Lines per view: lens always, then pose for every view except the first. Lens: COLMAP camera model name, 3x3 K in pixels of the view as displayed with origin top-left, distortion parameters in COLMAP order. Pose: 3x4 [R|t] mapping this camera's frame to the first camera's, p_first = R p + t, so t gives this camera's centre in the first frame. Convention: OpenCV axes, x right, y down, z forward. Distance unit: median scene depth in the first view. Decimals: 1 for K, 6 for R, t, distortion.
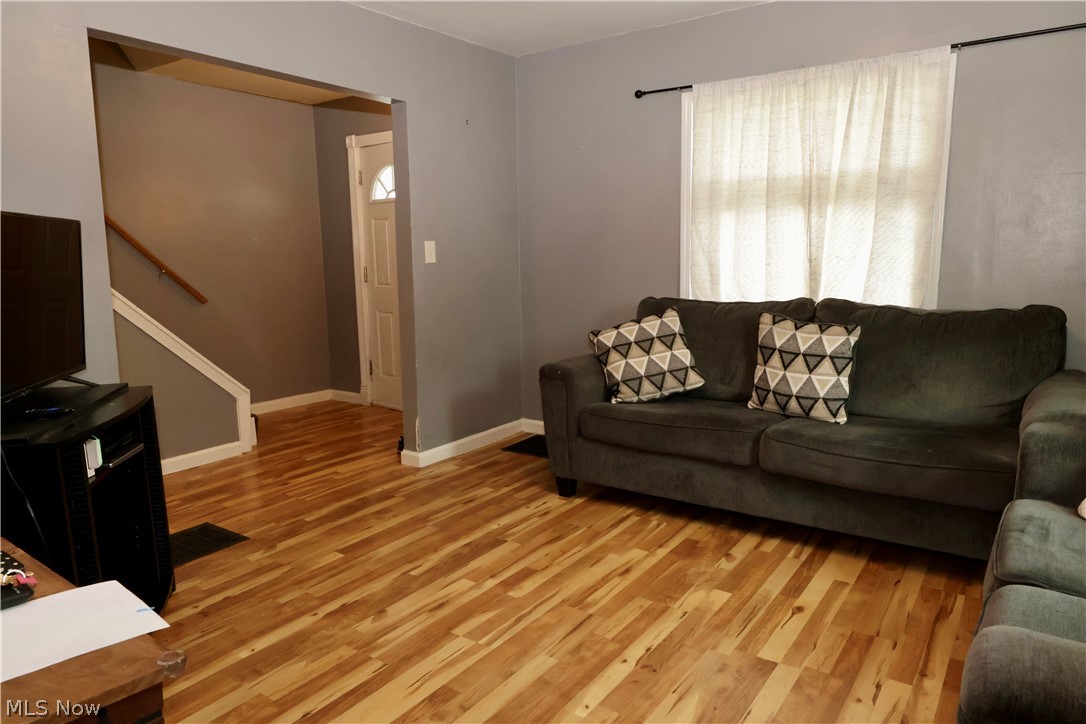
lens RADIAL K [[704.3, 0, 548.2], [0, 704.3, 361.0], [0, 0, 1]] dist [-0.000932, 0.001250]
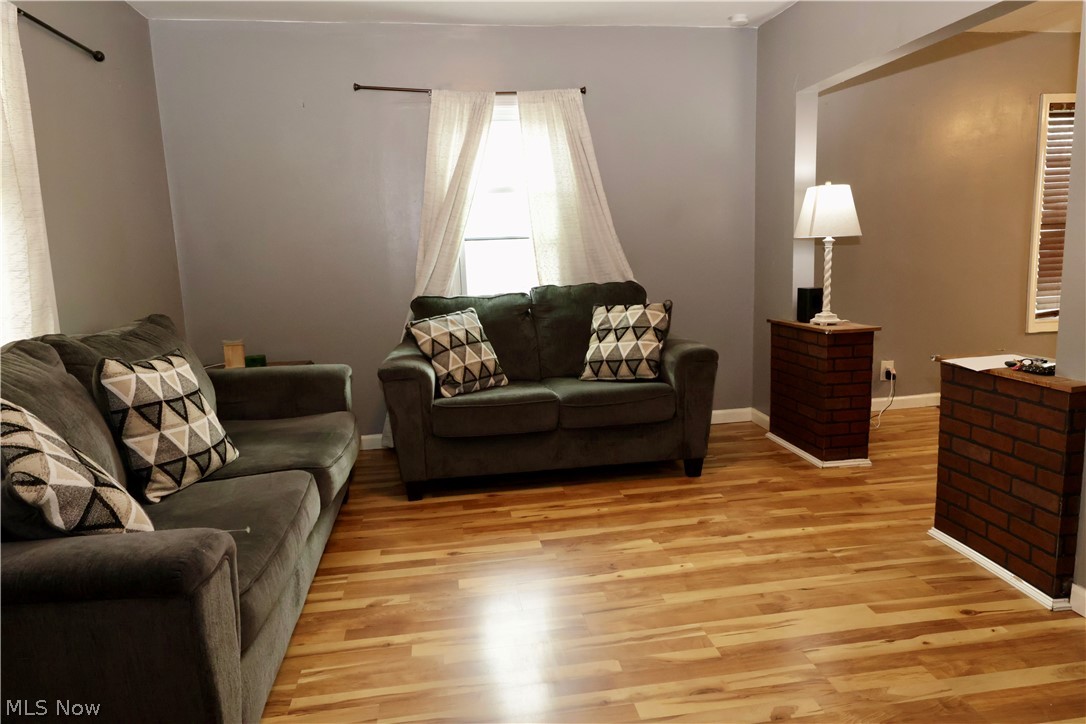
lens RADIAL K [[704.3, 0, 551.1], [0, 704.3, 362.7], [0, 0, 1]] dist [-0.000932, 0.001250]
pose [[-0.699125, -0.079994, 0.710511, -0.600188], [0.146426, 0.956642, 0.251785, -0.238650], [-0.699846, 0.280066, -0.657099, 1.641047]]
